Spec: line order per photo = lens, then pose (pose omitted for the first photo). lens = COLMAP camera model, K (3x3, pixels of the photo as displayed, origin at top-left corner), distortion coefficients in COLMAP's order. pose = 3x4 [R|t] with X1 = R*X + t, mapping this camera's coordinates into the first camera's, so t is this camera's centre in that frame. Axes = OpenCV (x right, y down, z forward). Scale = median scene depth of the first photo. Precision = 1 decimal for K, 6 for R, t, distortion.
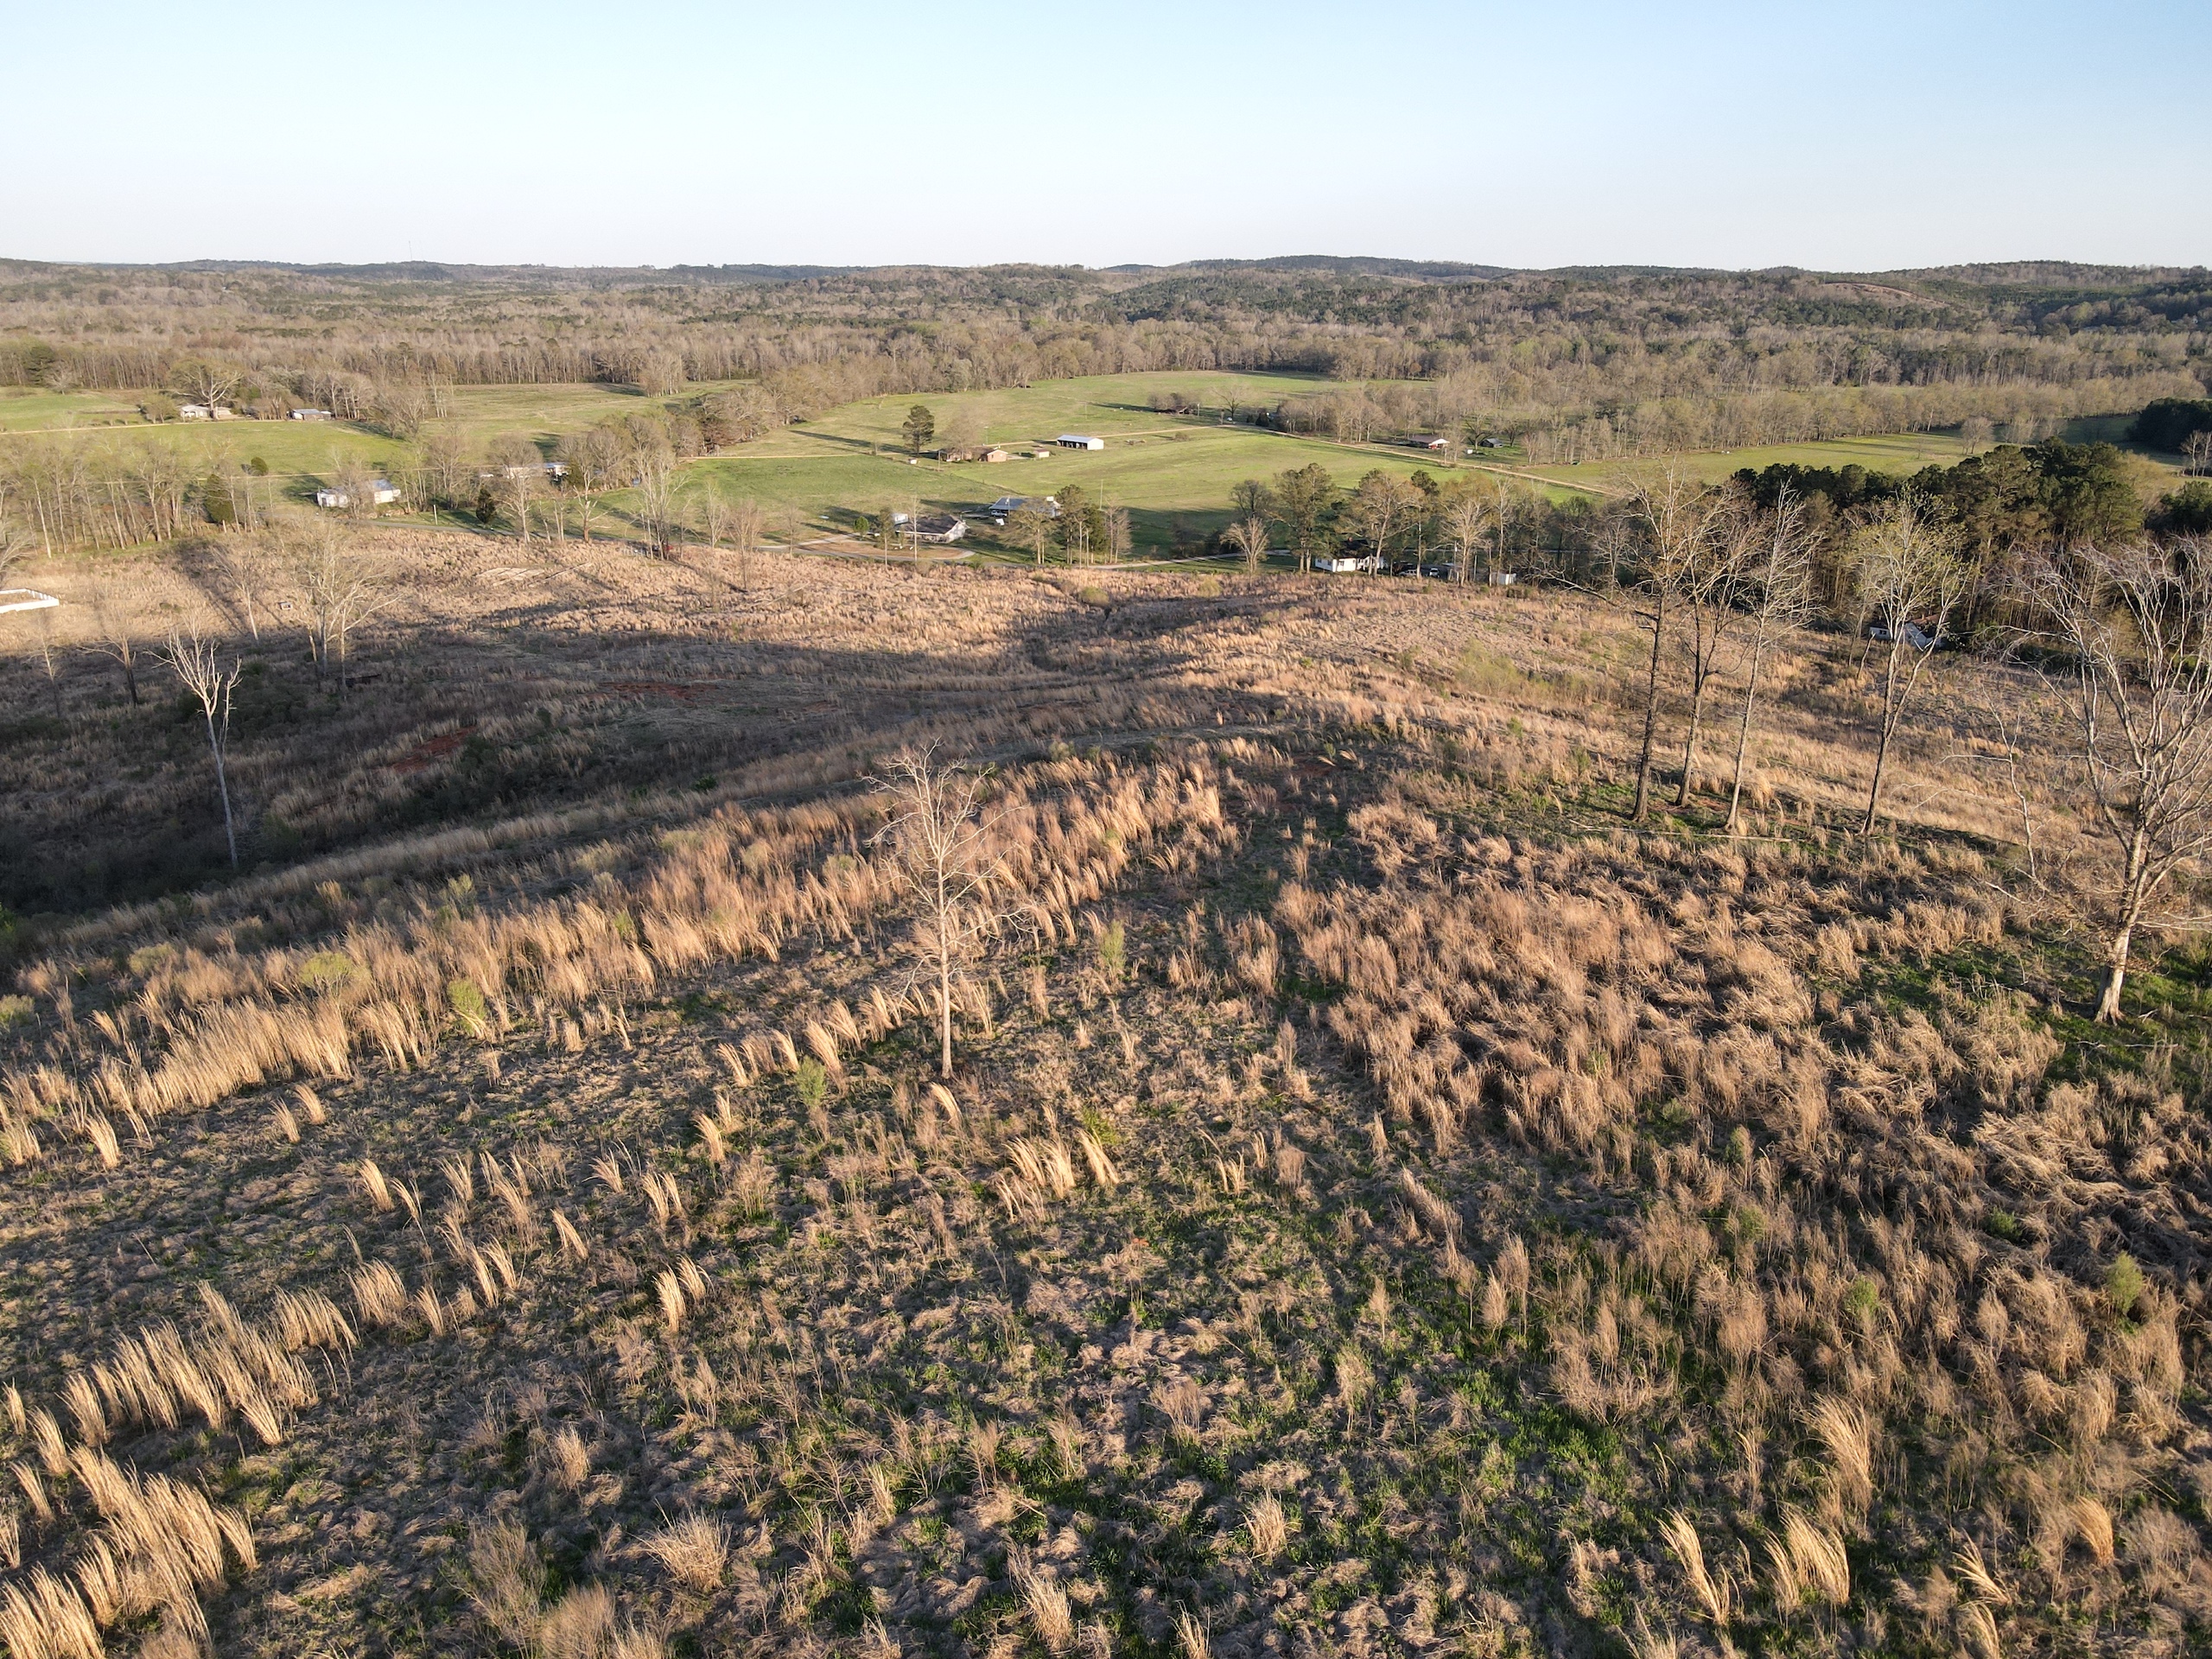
lens RADIAL K [[1624.7, 0, 1104.8], [0, 1624.7, 829.1], [0, 0, 1]] dist [0.021904, -0.009524]
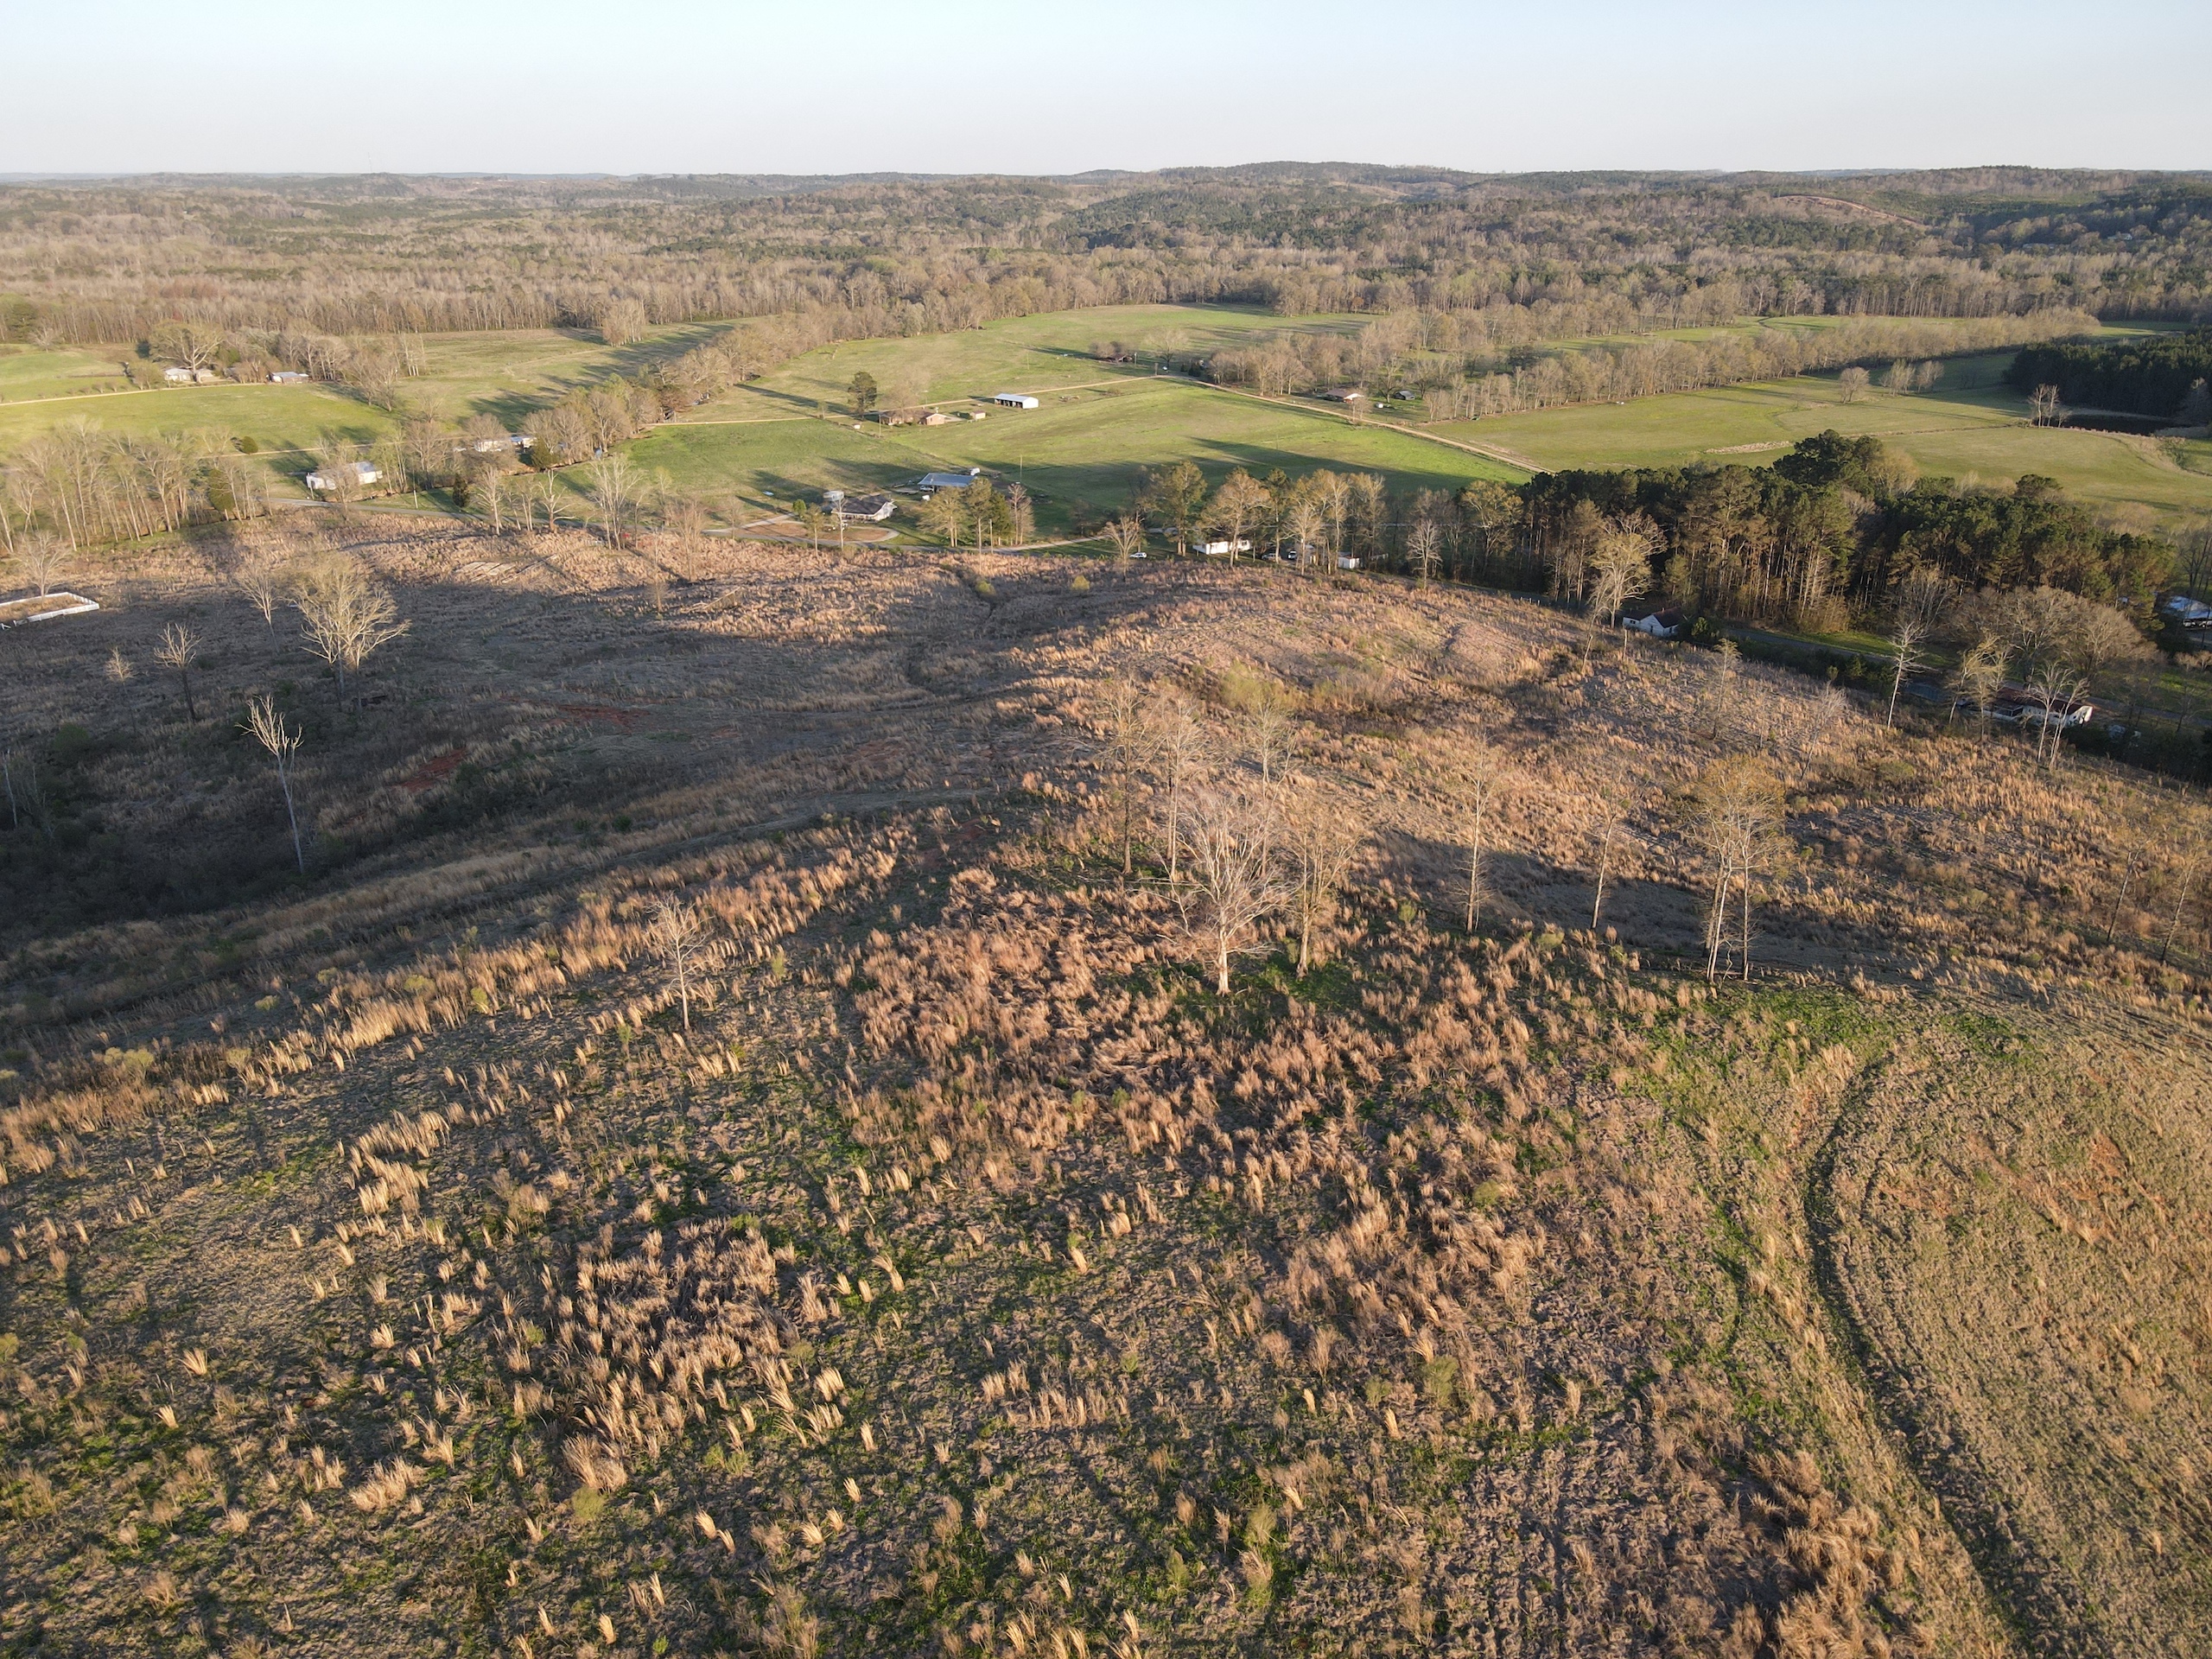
lens RADIAL K [[1624.7, 0, 1103.5], [0, 1624.7, 825.8], [0, 0, 1]] dist [0.021904, -0.009524]
pose [[0.999879, -0.013253, 0.008166, 0.129017], [0.012798, 0.998488, 0.053456, -0.068068], [-0.008862, -0.053345, 0.998537, -0.352359]]
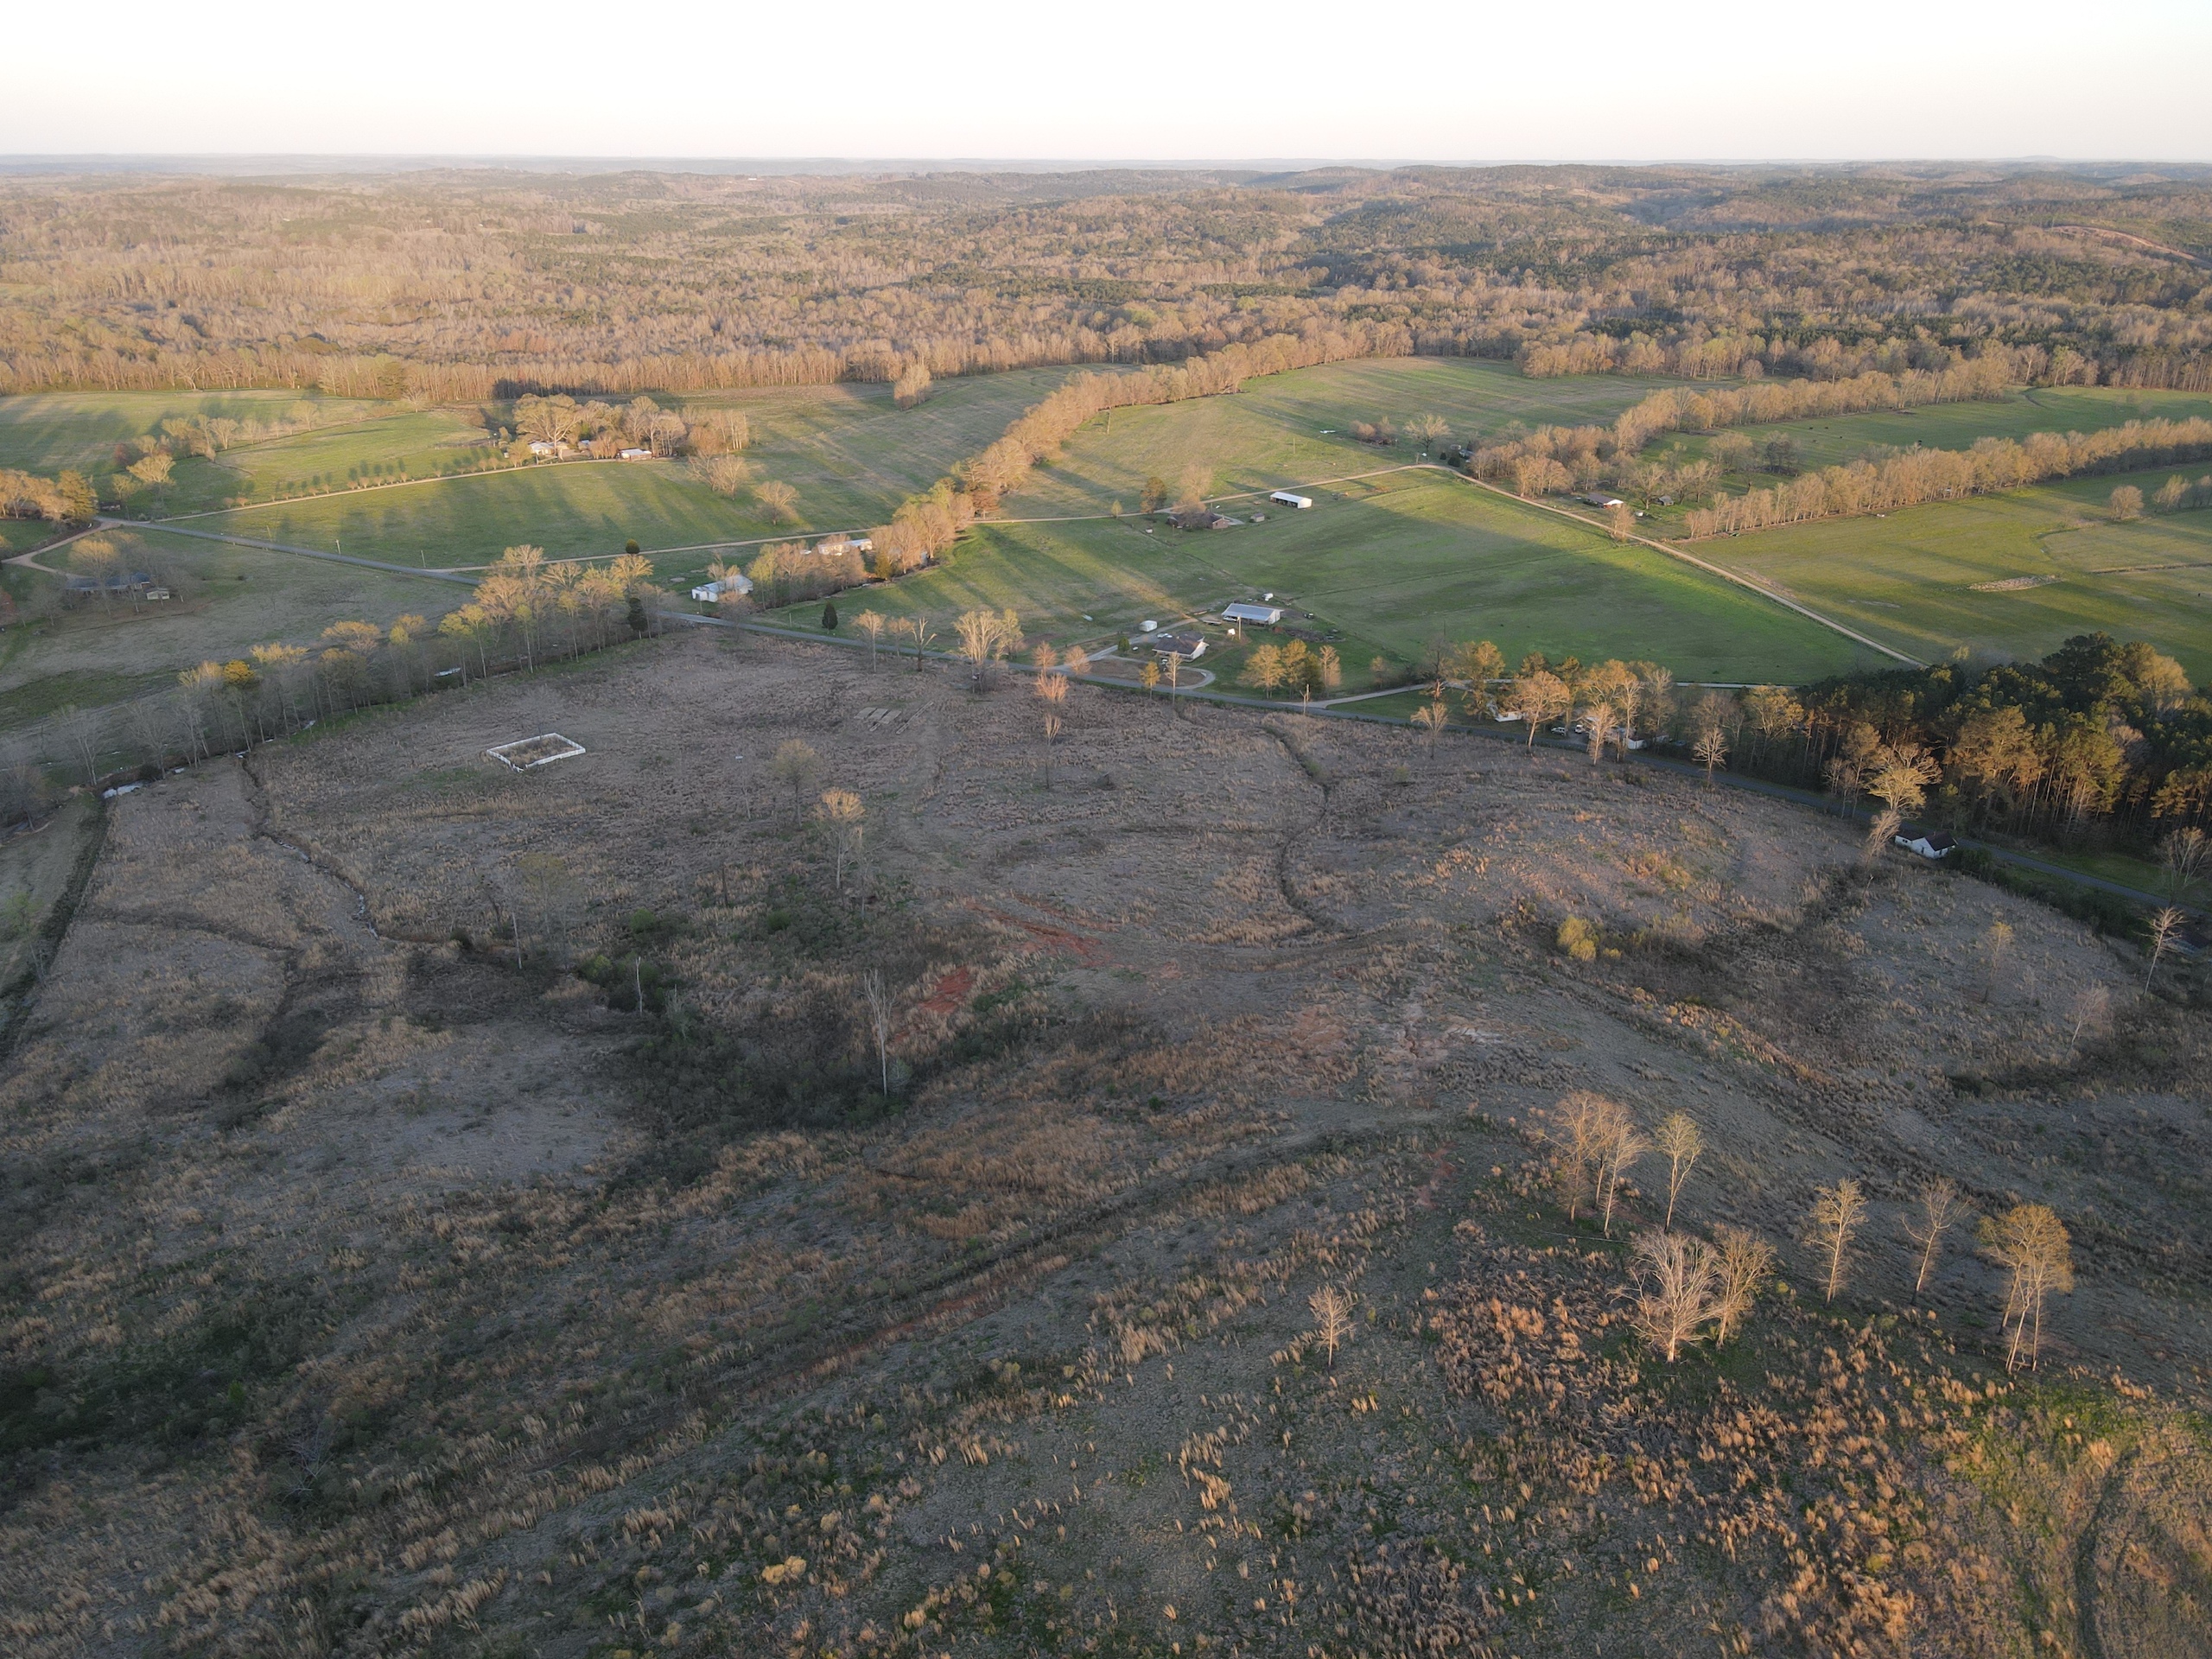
lens RADIAL K [[1624.7, 0, 1101.5], [0, 1624.7, 821.3], [0, 0, 1]] dist [0.021904, -0.009524]
pose [[0.993557, 0.036509, -0.107289, -0.069041], [-0.029836, 0.997558, 0.063157, -0.348370], [0.109333, -0.059549, 0.992220, -0.712239]]
